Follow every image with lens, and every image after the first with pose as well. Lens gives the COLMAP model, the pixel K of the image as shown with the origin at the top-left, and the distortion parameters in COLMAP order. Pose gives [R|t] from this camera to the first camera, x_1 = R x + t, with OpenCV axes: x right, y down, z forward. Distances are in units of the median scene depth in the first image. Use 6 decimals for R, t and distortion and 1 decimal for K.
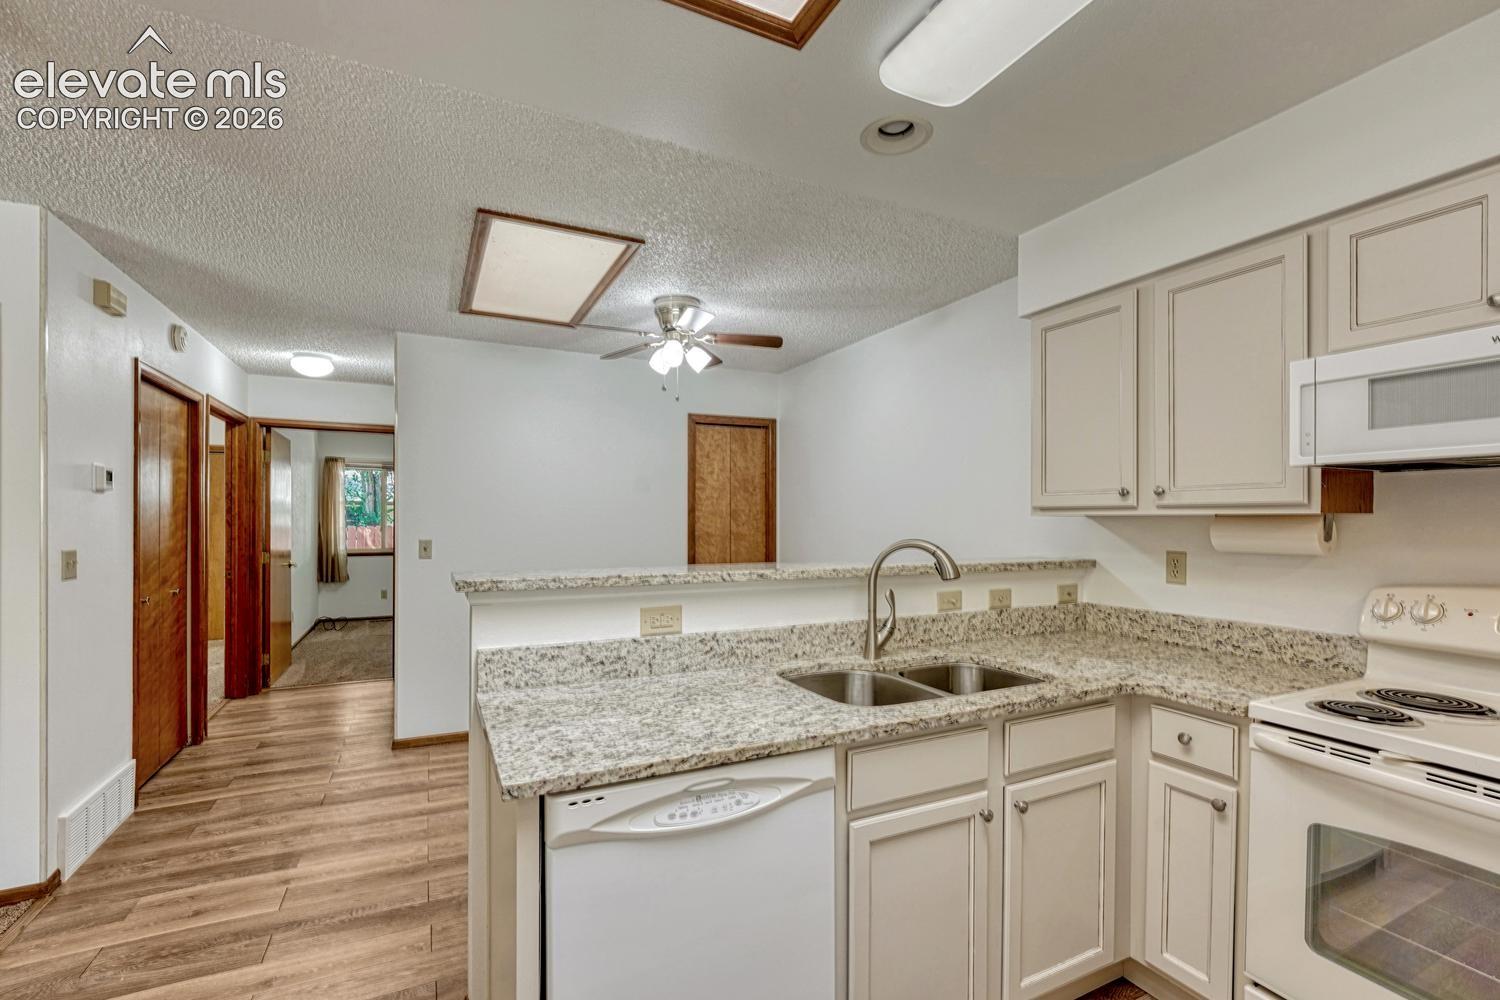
lens RADIAL K [[661.0, 0, 744.5], [0, 661.0, 521.3], [0, 0, 1]] dist [-0.001667, -0.000391]
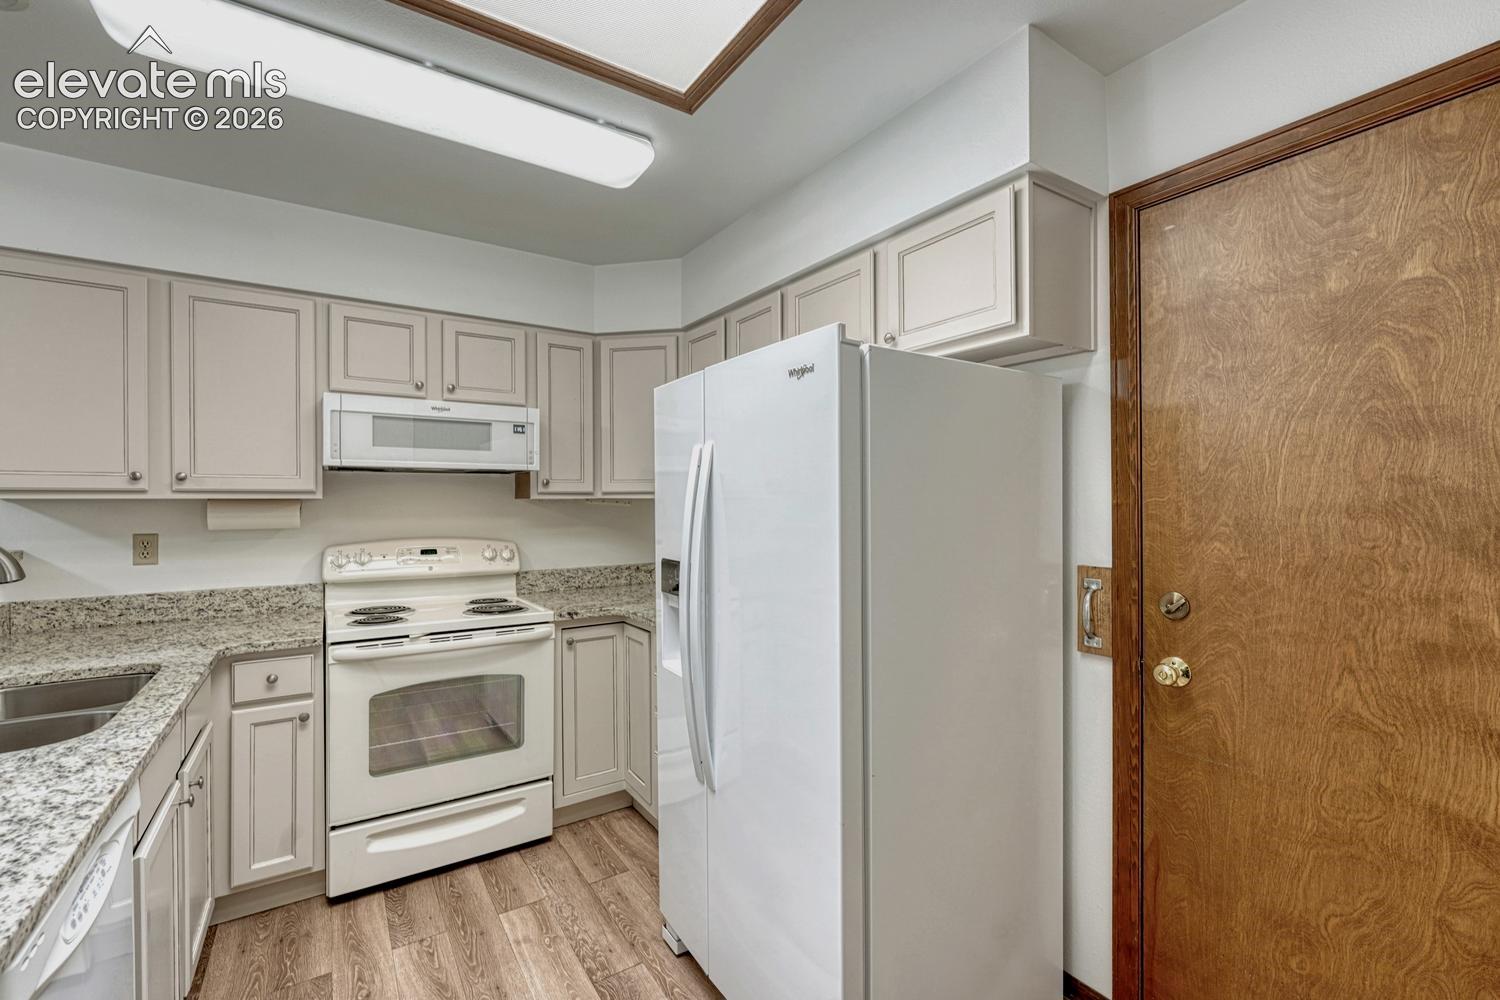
lens RADIAL K [[638.1, 0, 740.2], [0, 638.1, 504.7], [0, 0, 1]] dist [-0.001632, -0.000038]
pose [[-0.124494, -0.008102, 0.992187, -0.525168], [0.006211, 0.999941, 0.008945, -0.003816], [-0.992201, 0.007276, -0.124437, 0.222202]]
